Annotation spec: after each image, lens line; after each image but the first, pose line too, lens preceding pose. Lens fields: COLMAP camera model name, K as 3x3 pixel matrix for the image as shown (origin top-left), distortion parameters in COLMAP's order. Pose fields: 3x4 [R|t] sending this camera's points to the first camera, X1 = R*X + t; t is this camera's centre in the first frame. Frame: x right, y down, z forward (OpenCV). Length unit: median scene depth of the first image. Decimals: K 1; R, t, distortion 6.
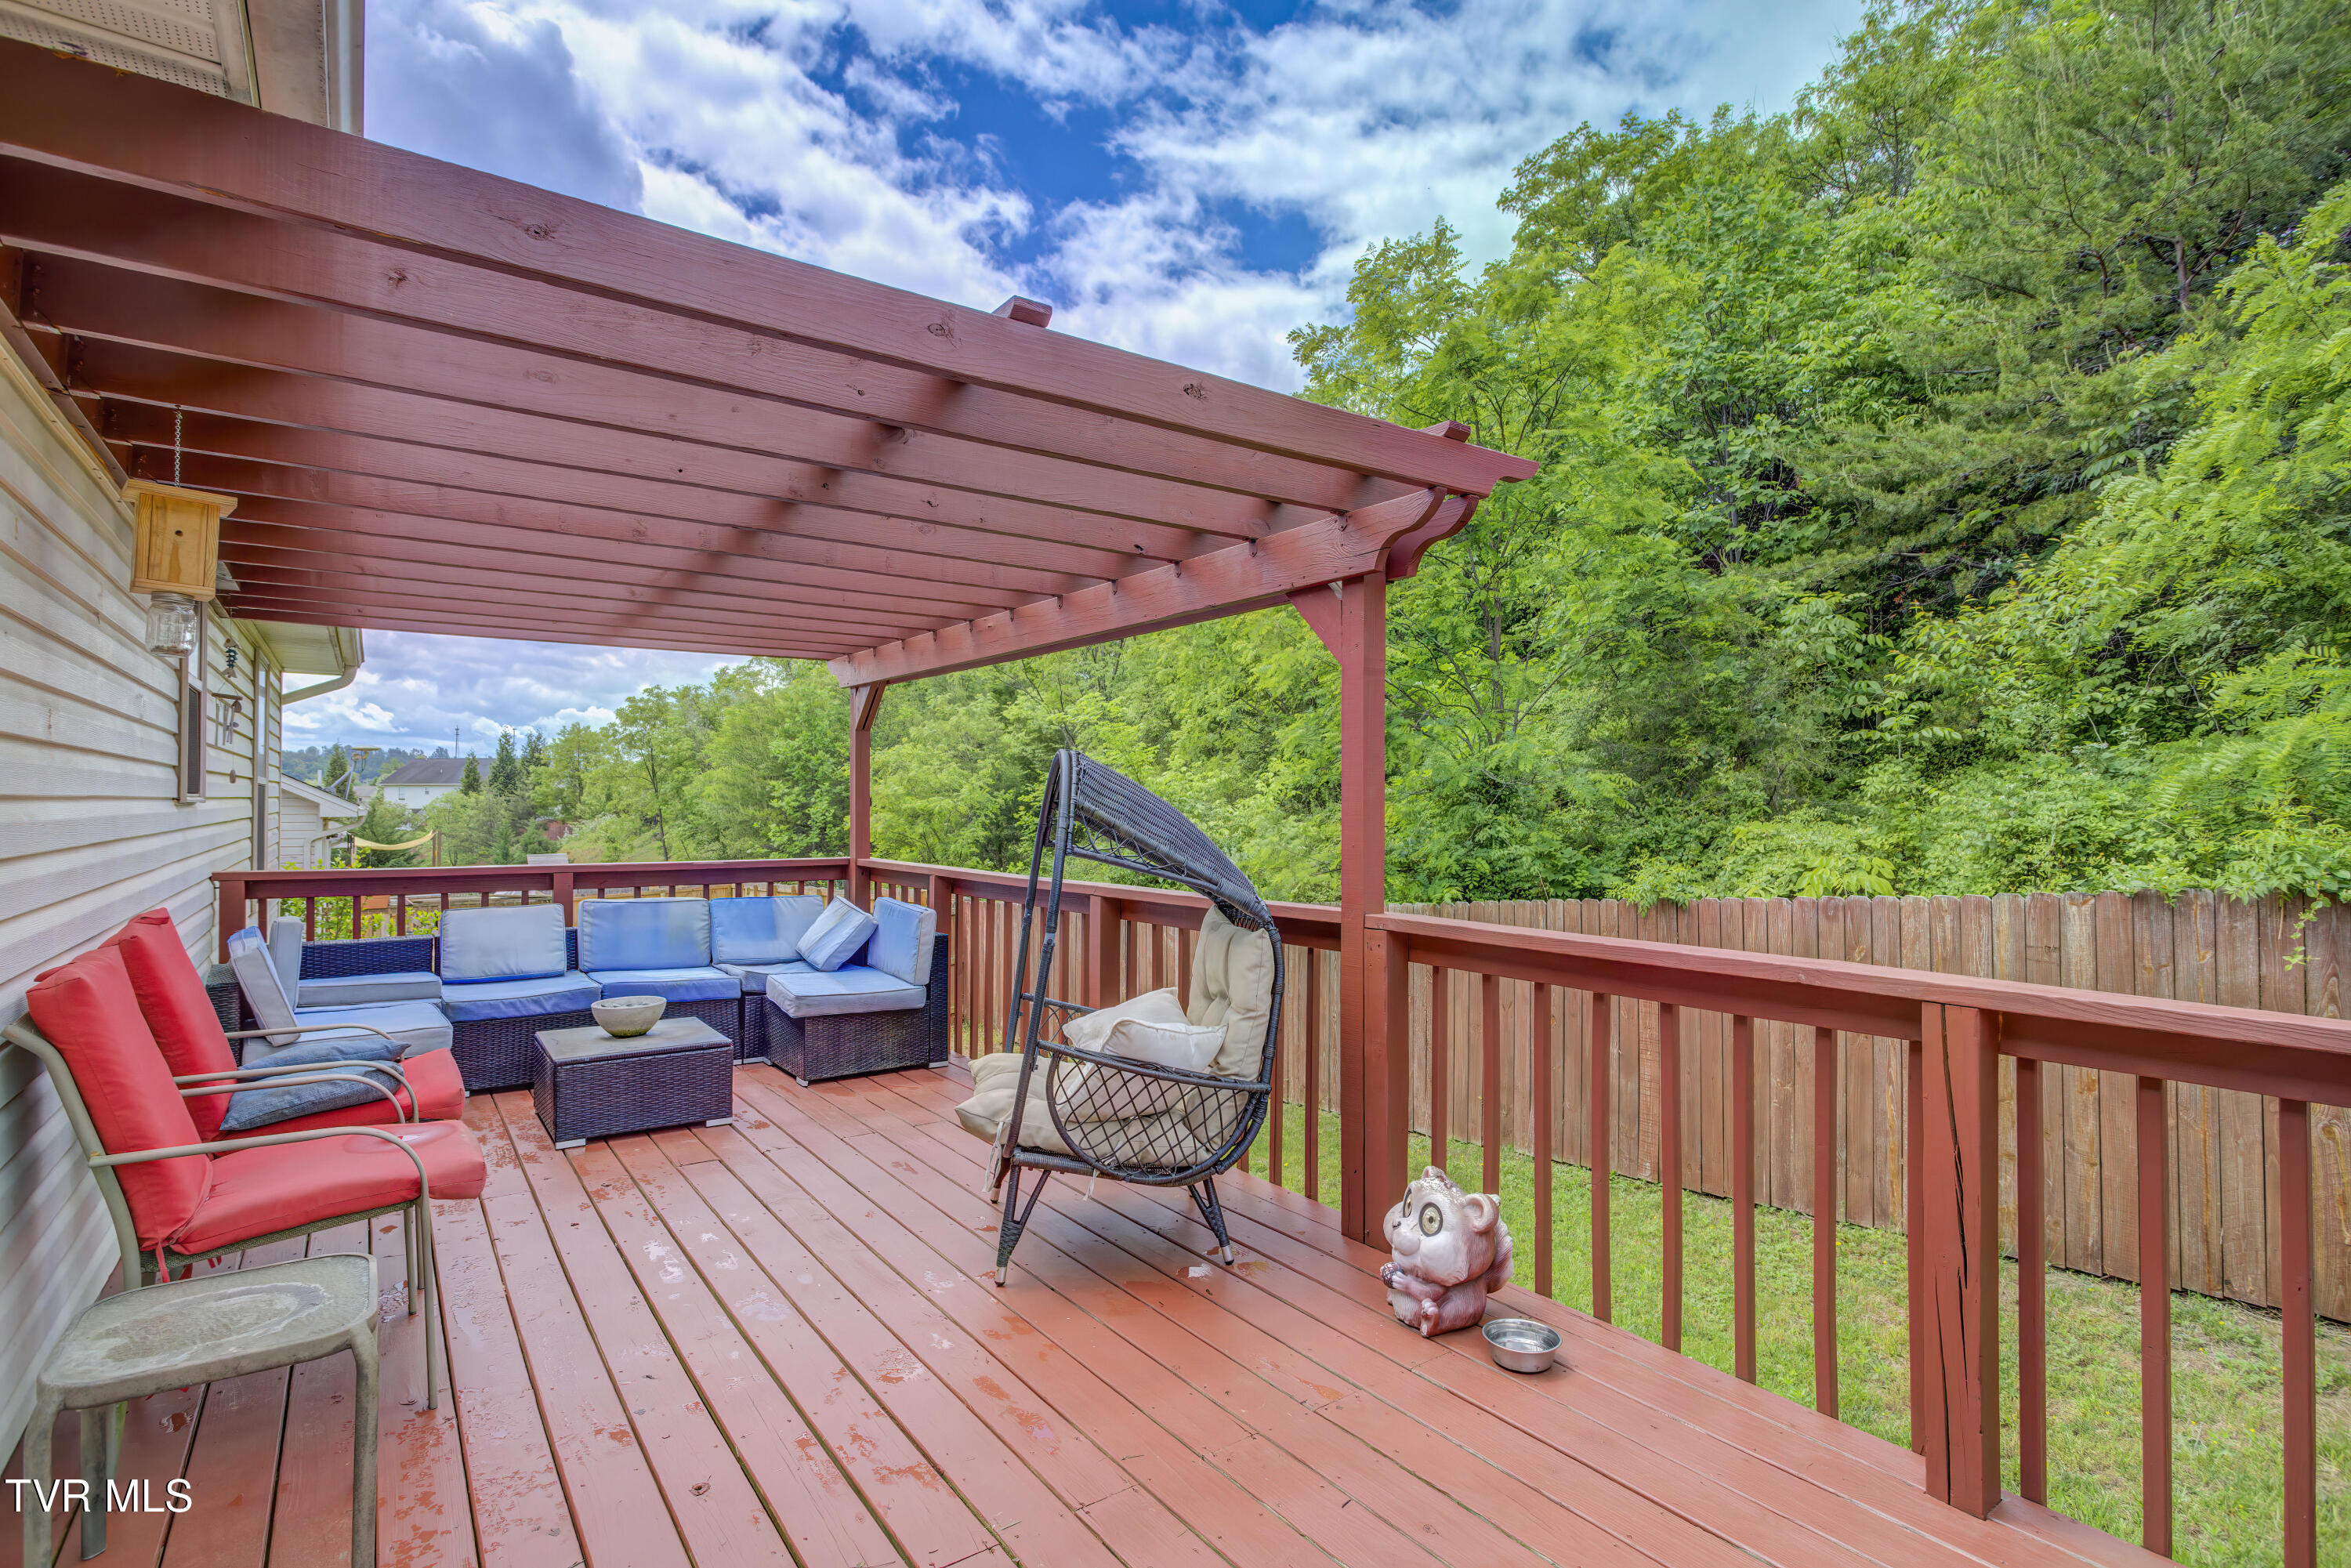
lens RADIAL K [[1141.1, 0, 1177.7], [0, 1141.1, 780.9], [0, 0, 1]] dist [-0.001129, 0.001766]
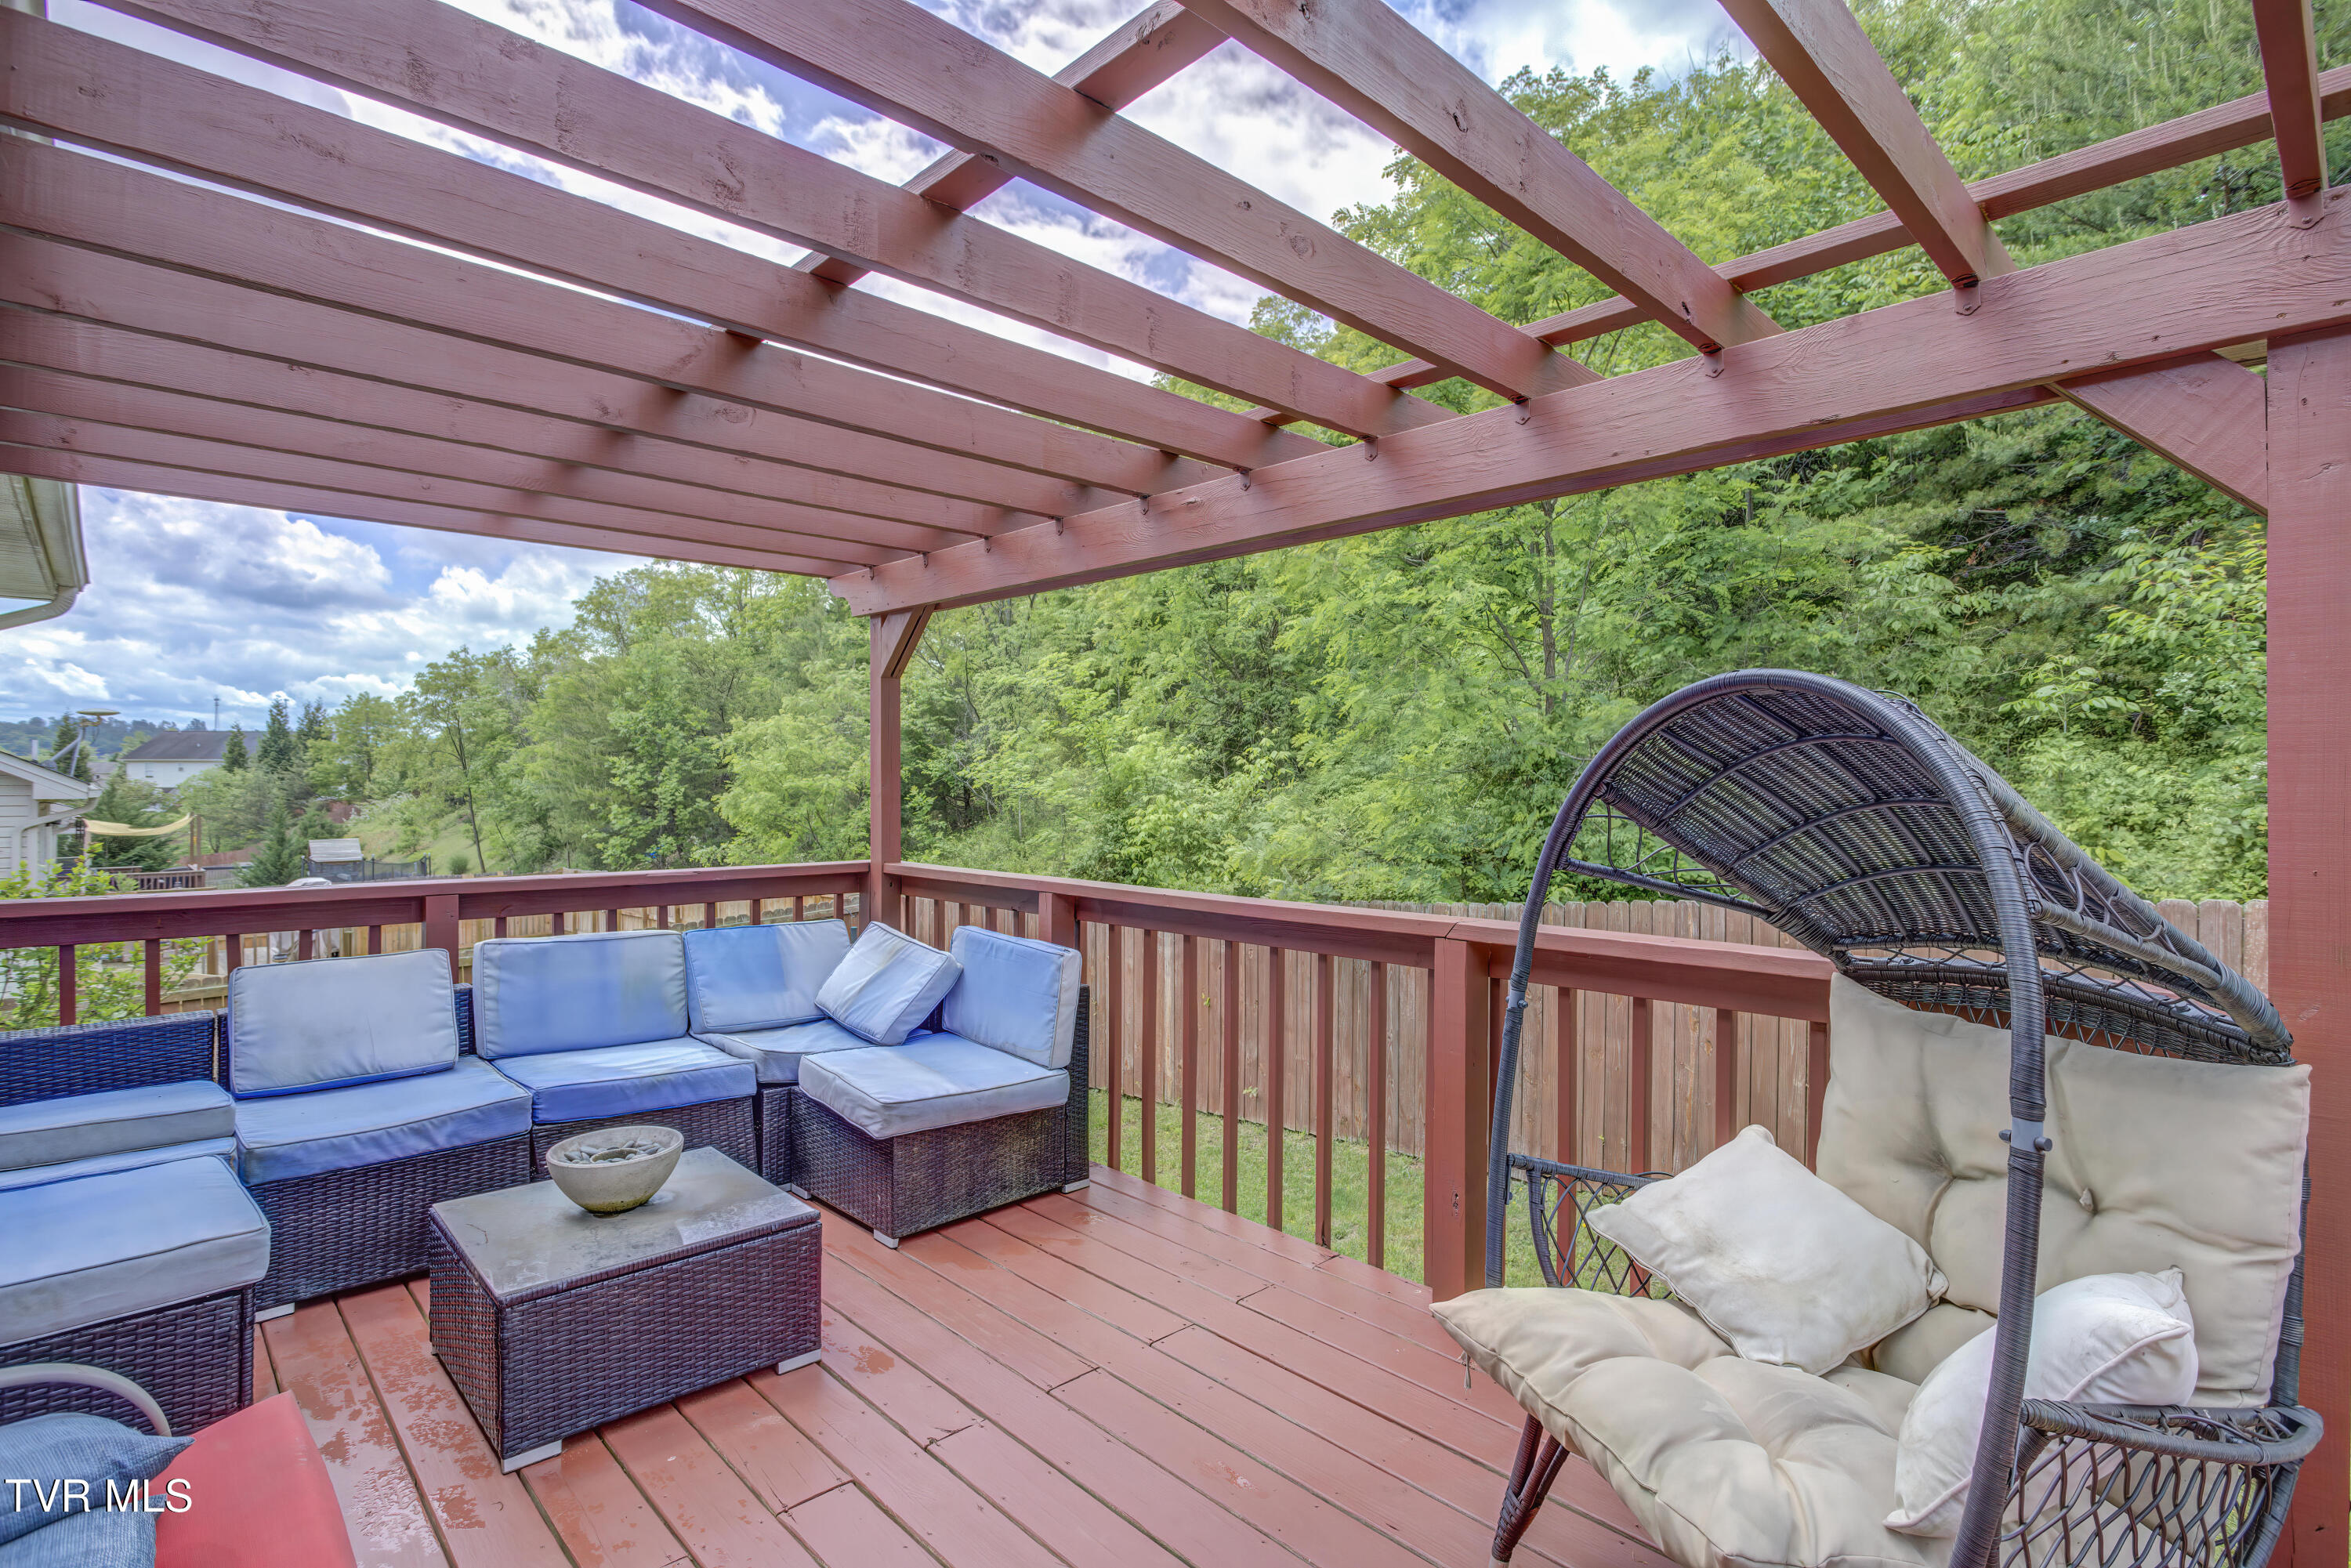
lens RADIAL K [[1141.1, 0, 1177.7], [0, 1141.1, 780.9], [0, 0, 1]] dist [-0.001129, 0.001766]
pose [[0.990723, 0.001024, 0.135891, -0.123809], [-0.003558, 0.999824, 0.018412, 0.002975], [-0.135848, -0.018724, 0.990553, 0.181237]]
